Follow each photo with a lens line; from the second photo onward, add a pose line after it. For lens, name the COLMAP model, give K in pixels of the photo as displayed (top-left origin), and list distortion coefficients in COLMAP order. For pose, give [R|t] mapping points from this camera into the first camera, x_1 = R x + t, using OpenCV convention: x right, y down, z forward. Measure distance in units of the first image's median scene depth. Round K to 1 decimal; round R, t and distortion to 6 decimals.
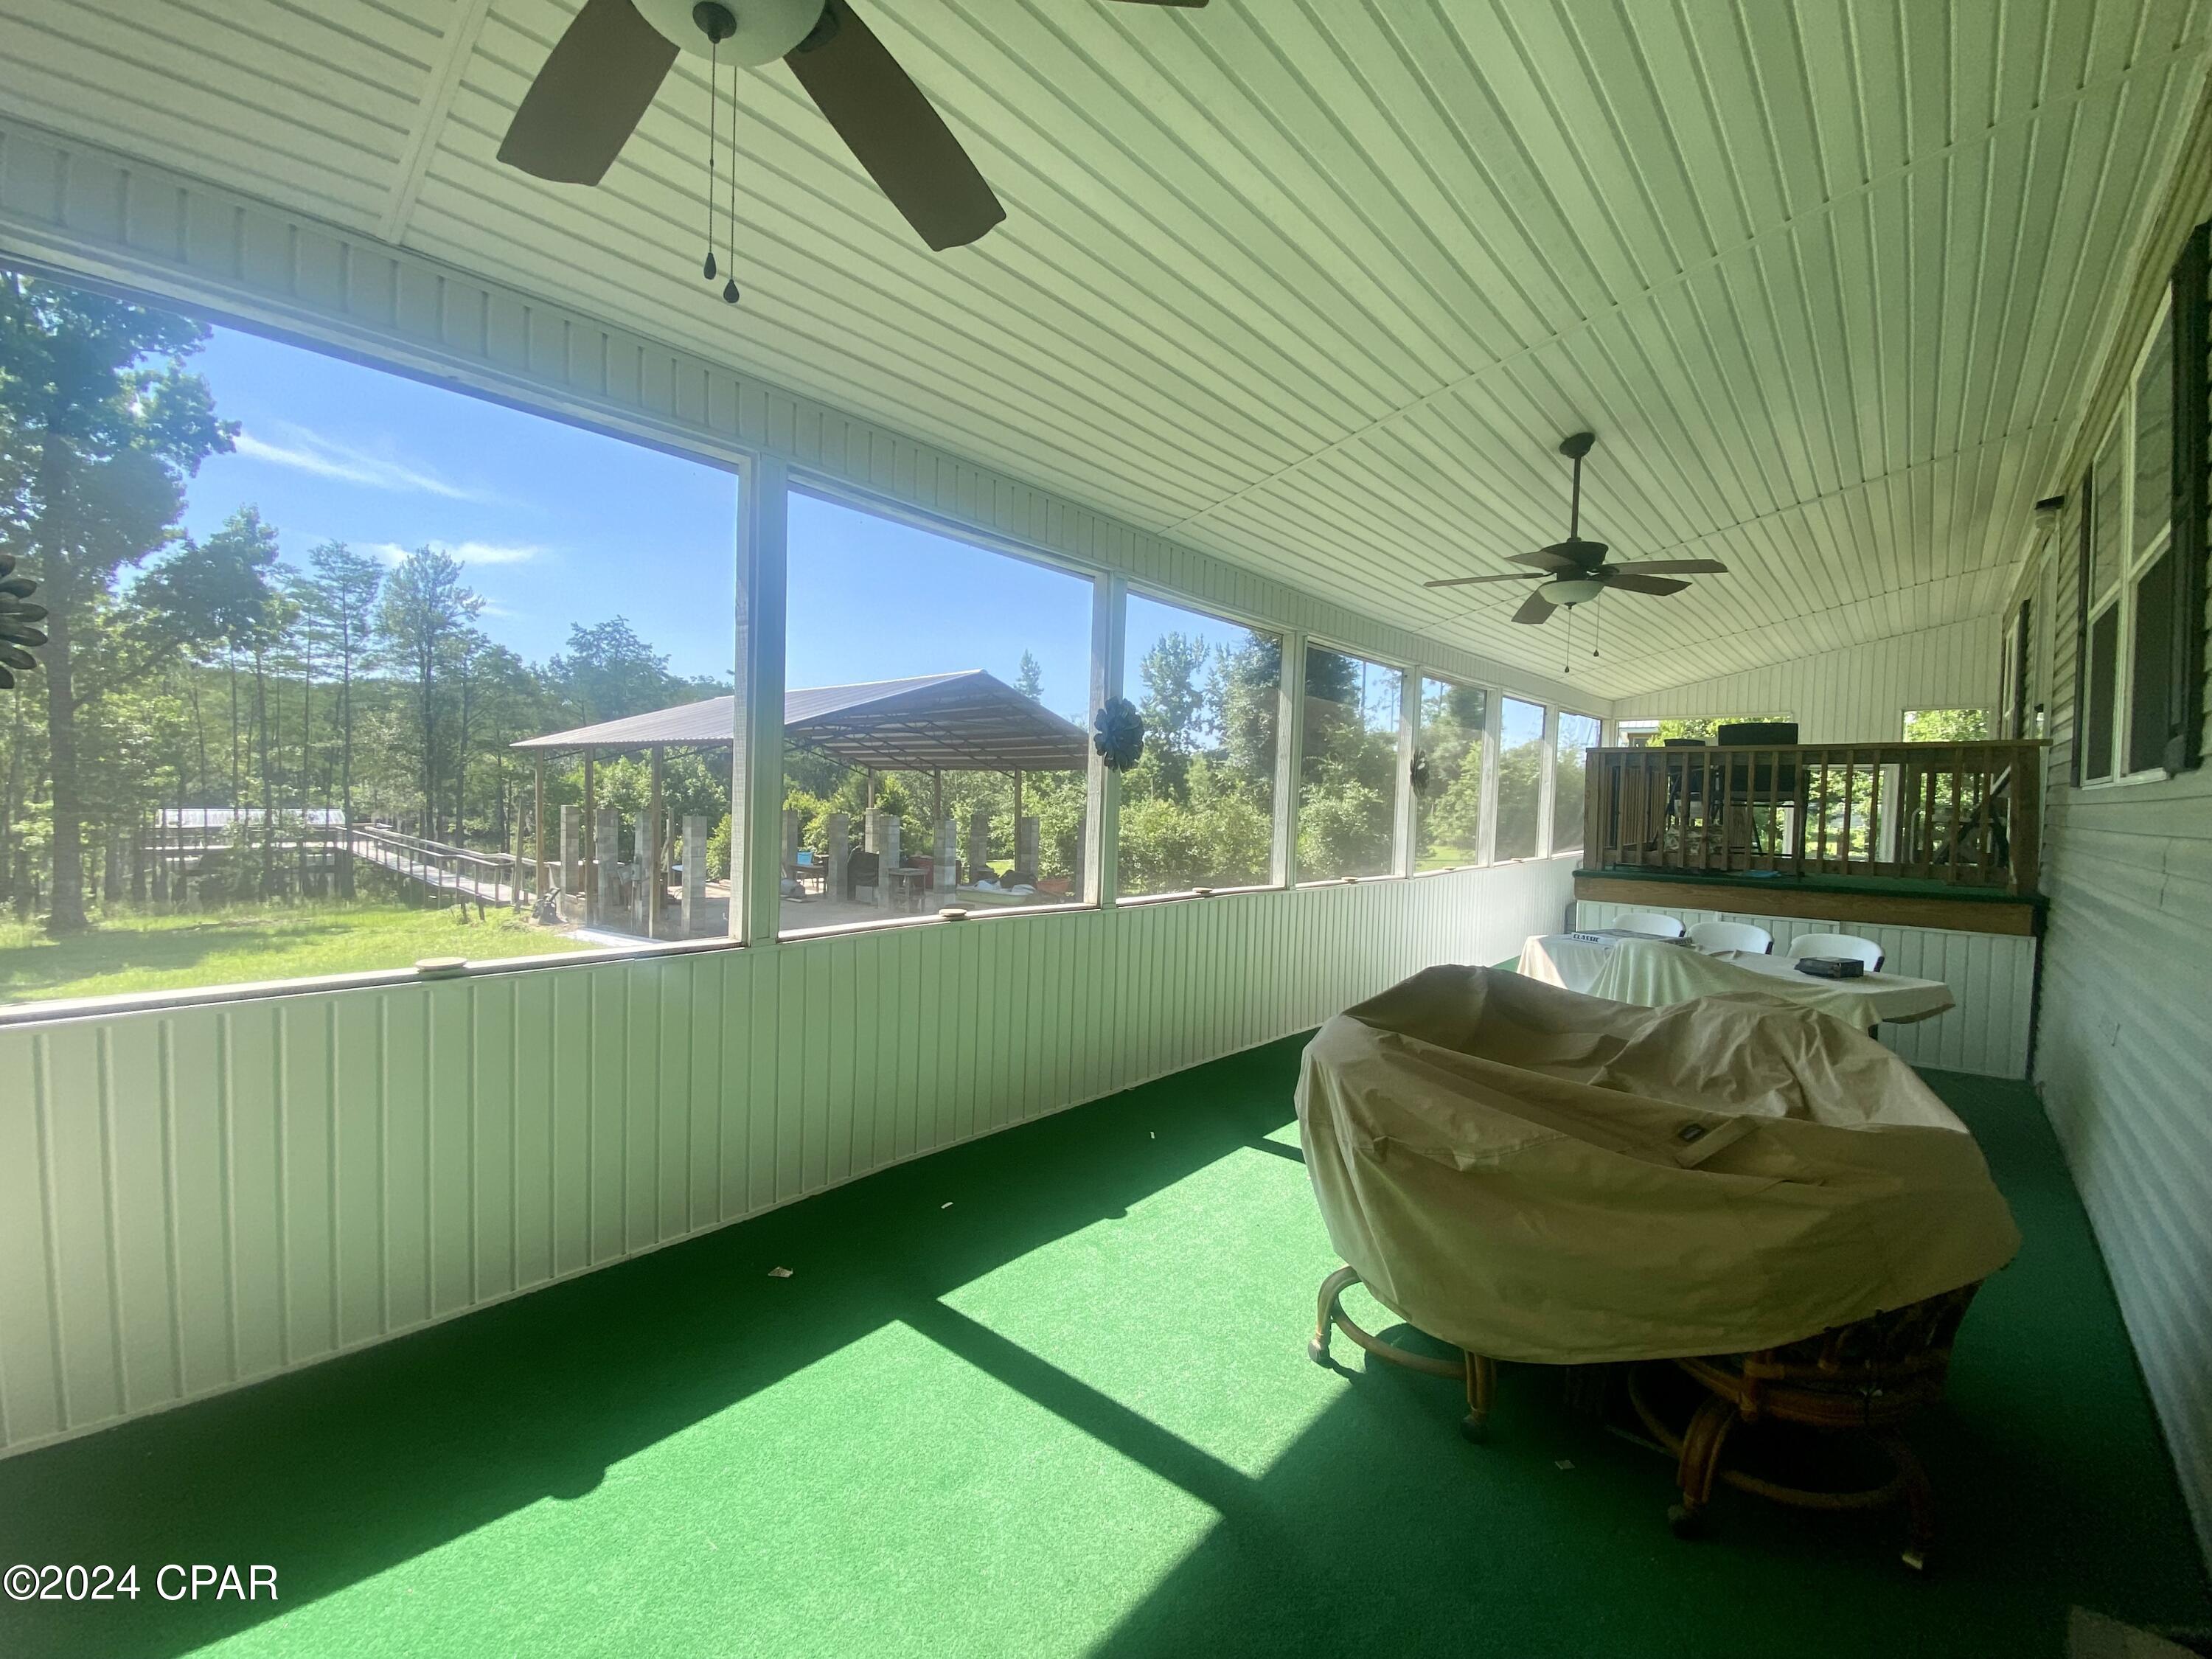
lens RADIAL K [[892.7, 0, 1106.0], [0, 892.7, 829.5], [0, 0, 1]] dist [-0.021634, 0.000043]
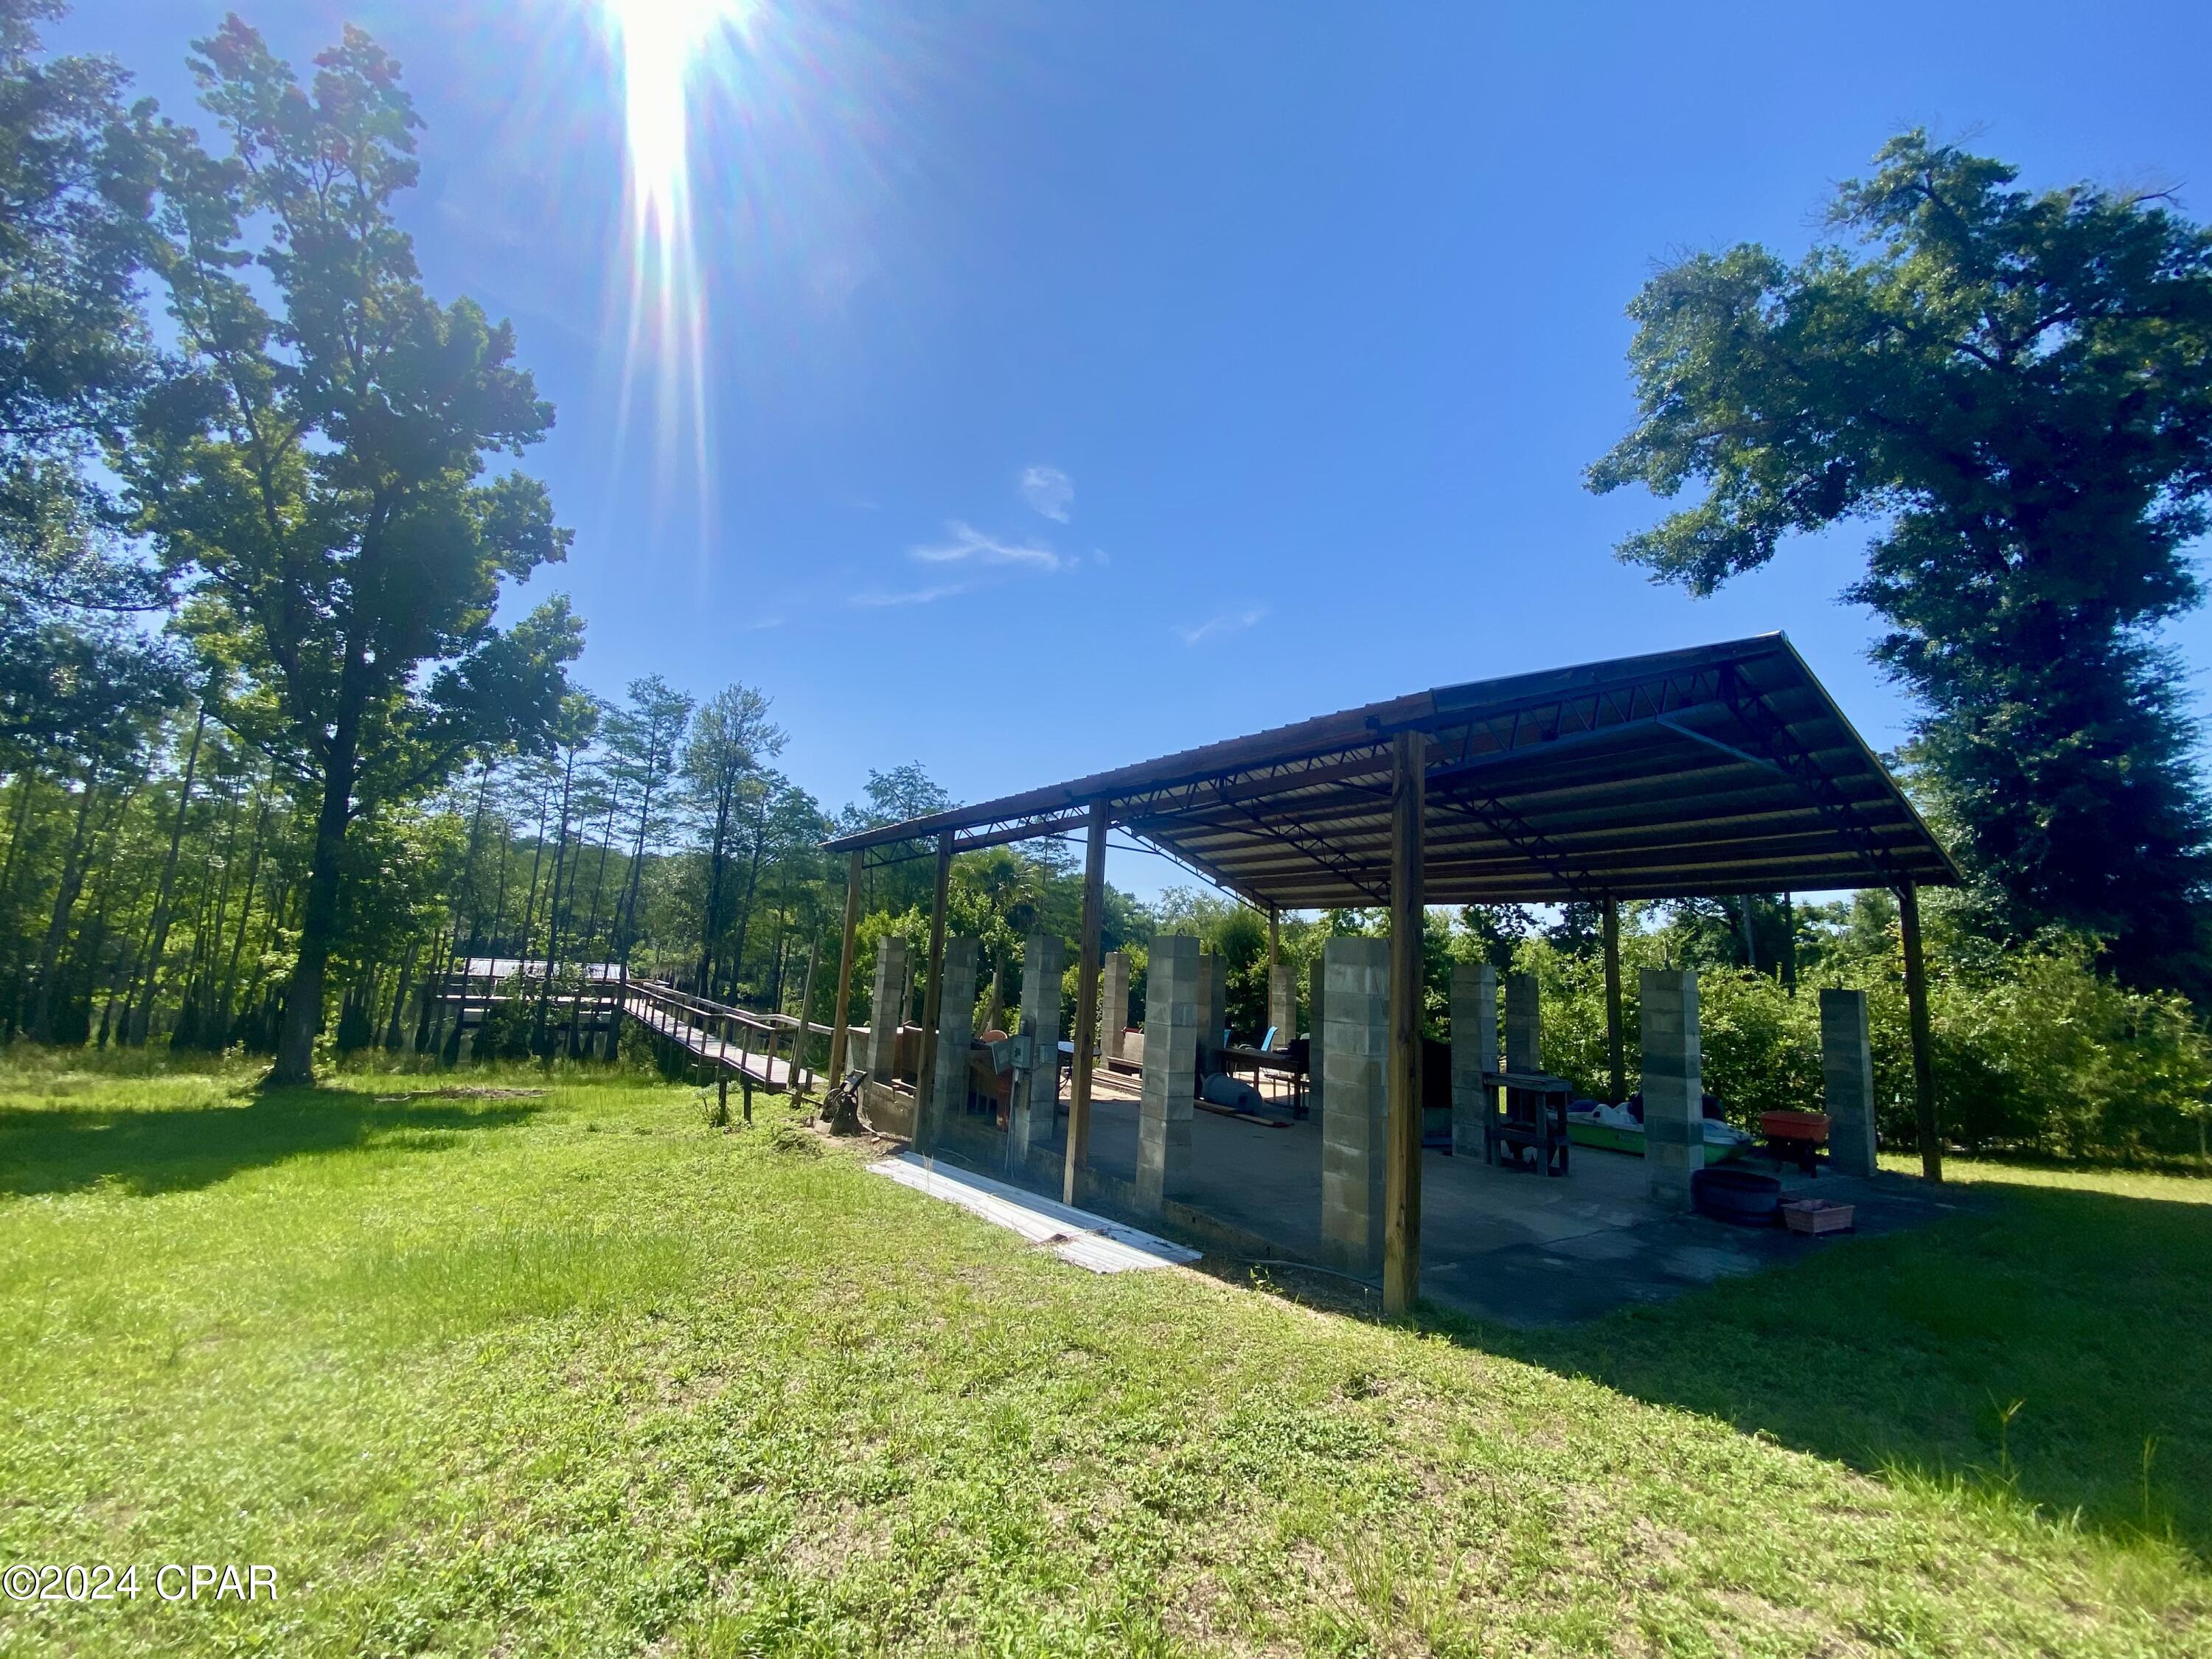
lens RADIAL K [[906.6, 0, 1106.0], [0, 906.6, 829.5], [0, 0, 1]] dist [0.043139, -0.030137]
pose [[0.967785, -0.006073, -0.251705, -0.179140], [-0.045643, 0.978914, -0.199110, 0.012434], [0.247606, 0.204184, 0.947101, 0.246926]]
